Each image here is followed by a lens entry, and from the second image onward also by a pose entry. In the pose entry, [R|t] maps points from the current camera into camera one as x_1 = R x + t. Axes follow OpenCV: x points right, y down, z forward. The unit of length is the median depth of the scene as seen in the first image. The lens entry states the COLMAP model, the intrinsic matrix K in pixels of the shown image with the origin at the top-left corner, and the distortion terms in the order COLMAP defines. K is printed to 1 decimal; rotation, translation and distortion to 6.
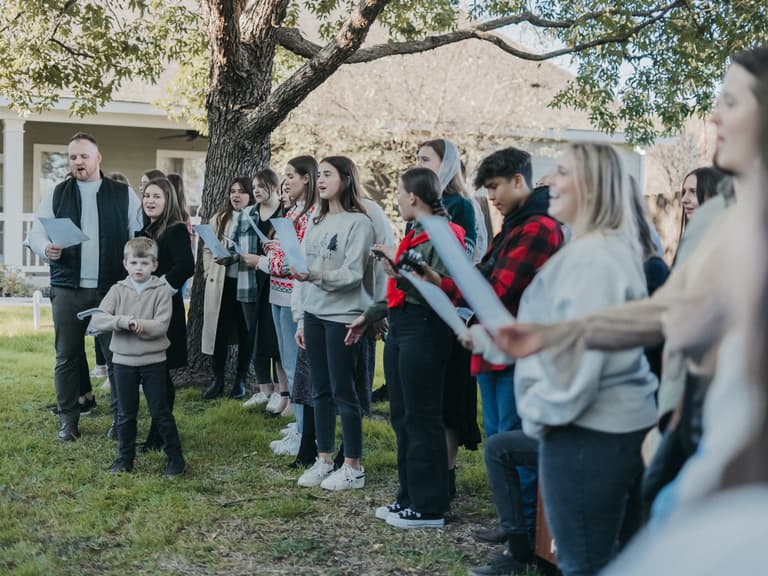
lens RADIAL K [[1398.1, 0, 388.9], [0, 1398.1, 291.1], [0, 0, 1]] dist [0.274660, -0.380956]
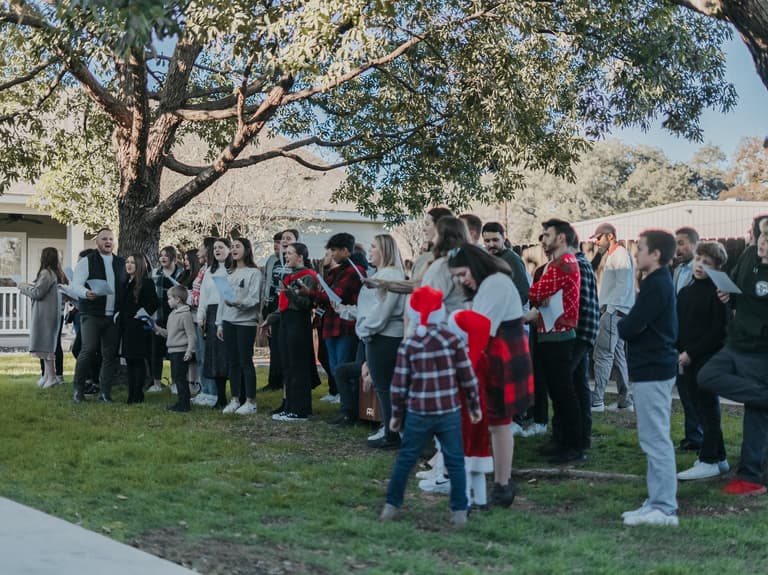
lens RADIAL K [[1398.1, 0, 388.9], [0, 1398.1, 290.6], [0, 0, 1]] dist [0.274660, -0.380956]
pose [[0.984584, -0.018265, 0.173958, -0.081973], [0.027601, 0.998297, -0.051402, 0.037018], [-0.172722, 0.055411, 0.983411, -0.426157]]
